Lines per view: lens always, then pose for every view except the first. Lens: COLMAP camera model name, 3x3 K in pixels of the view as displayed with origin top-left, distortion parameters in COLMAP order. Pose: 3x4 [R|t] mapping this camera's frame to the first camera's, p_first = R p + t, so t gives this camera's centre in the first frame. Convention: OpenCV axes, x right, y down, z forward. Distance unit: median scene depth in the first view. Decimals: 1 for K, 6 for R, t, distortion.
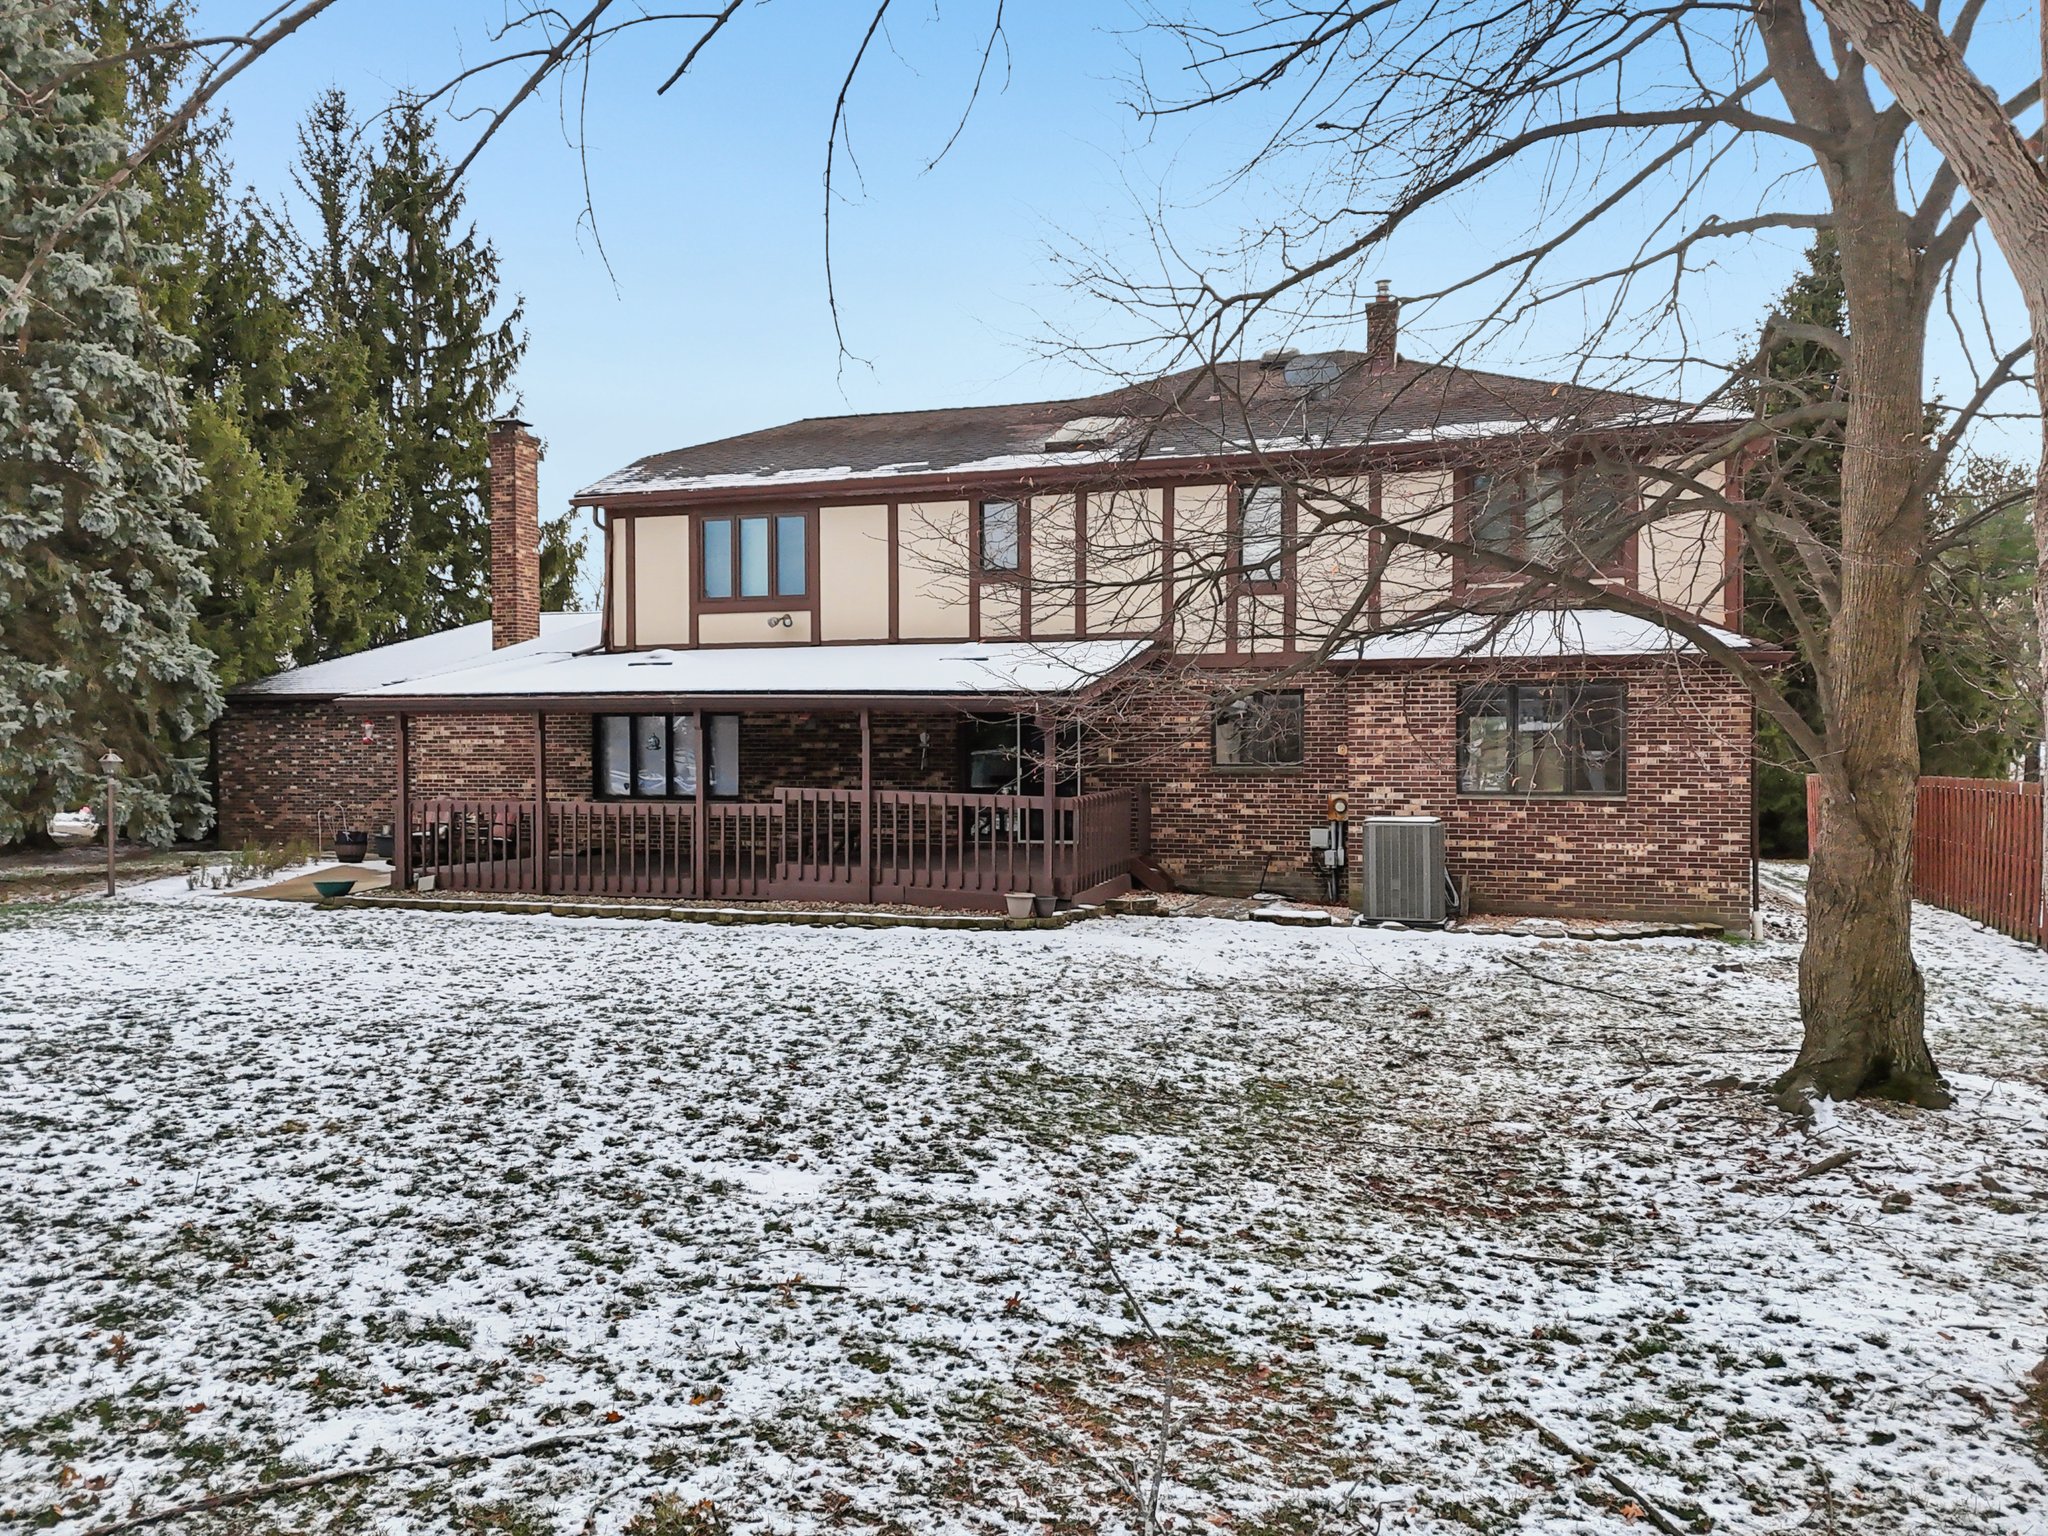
lens RADIAL K [[1520.8, 0, 1024.0], [0, 1520.8, 768.0], [0, 0, 1]] dist [0.073833, -0.073598]
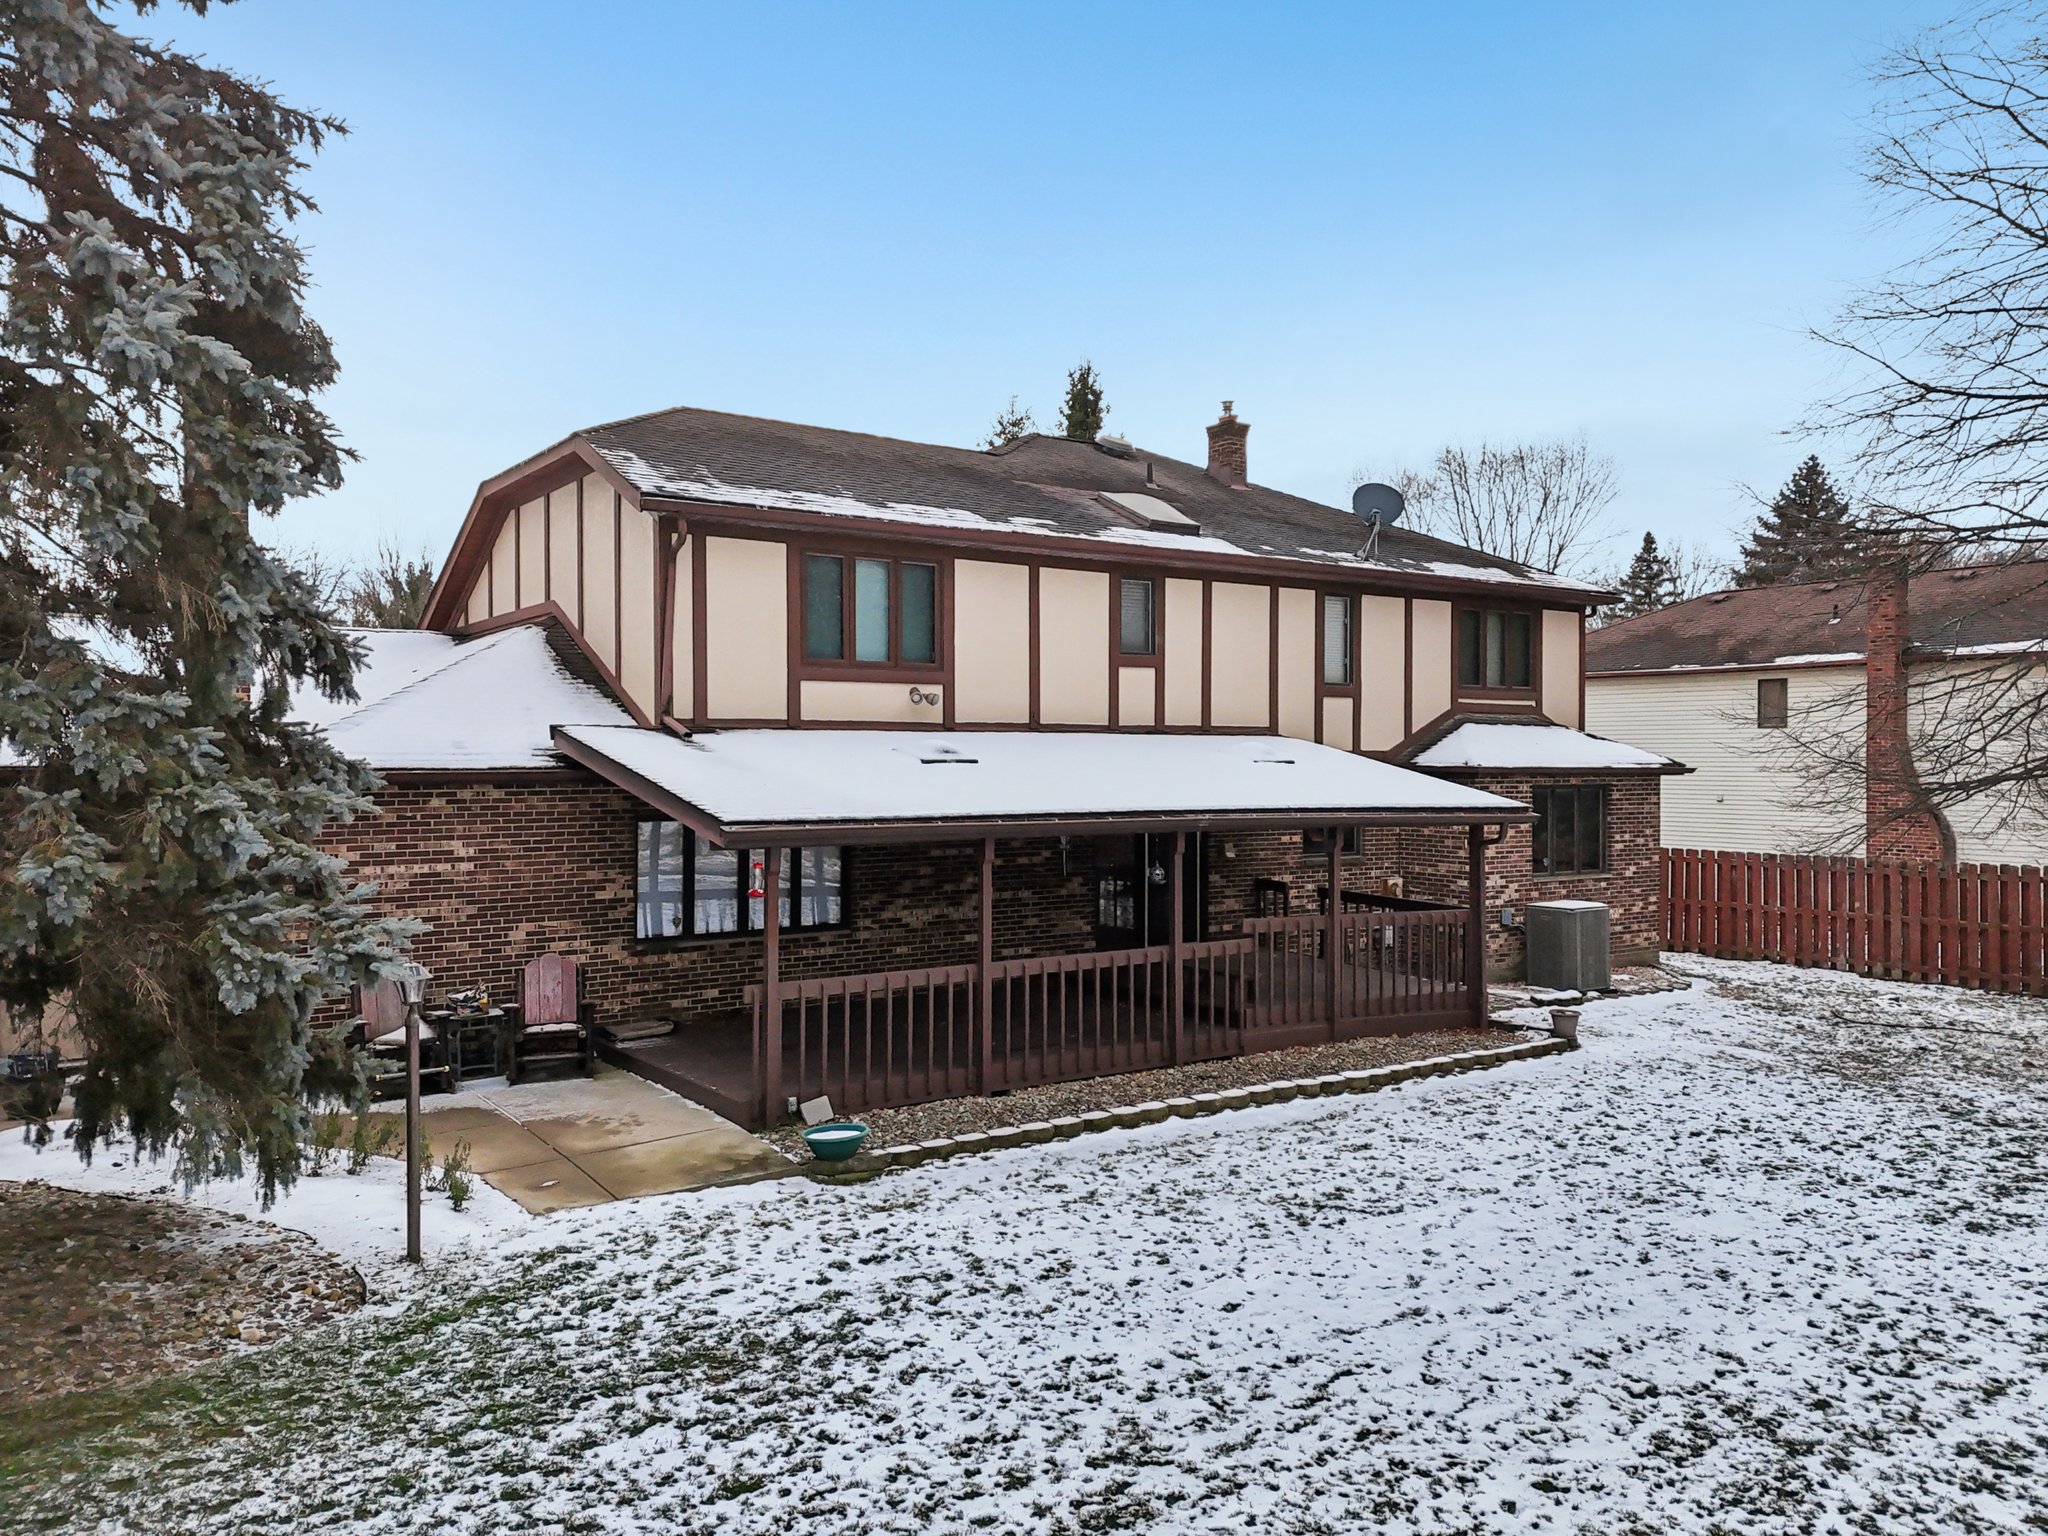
lens RADIAL K [[1520.8, 0, 1024.0], [0, 1520.8, 768.0], [0, 0, 1]] dist [0.073833, -0.073598]
pose [[0.591792, -0.000030, 0.806091, -0.753303], [0.012341, 0.999883, -0.009023, -0.051648], [-0.805996, 0.015287, 0.591723, 0.491382]]
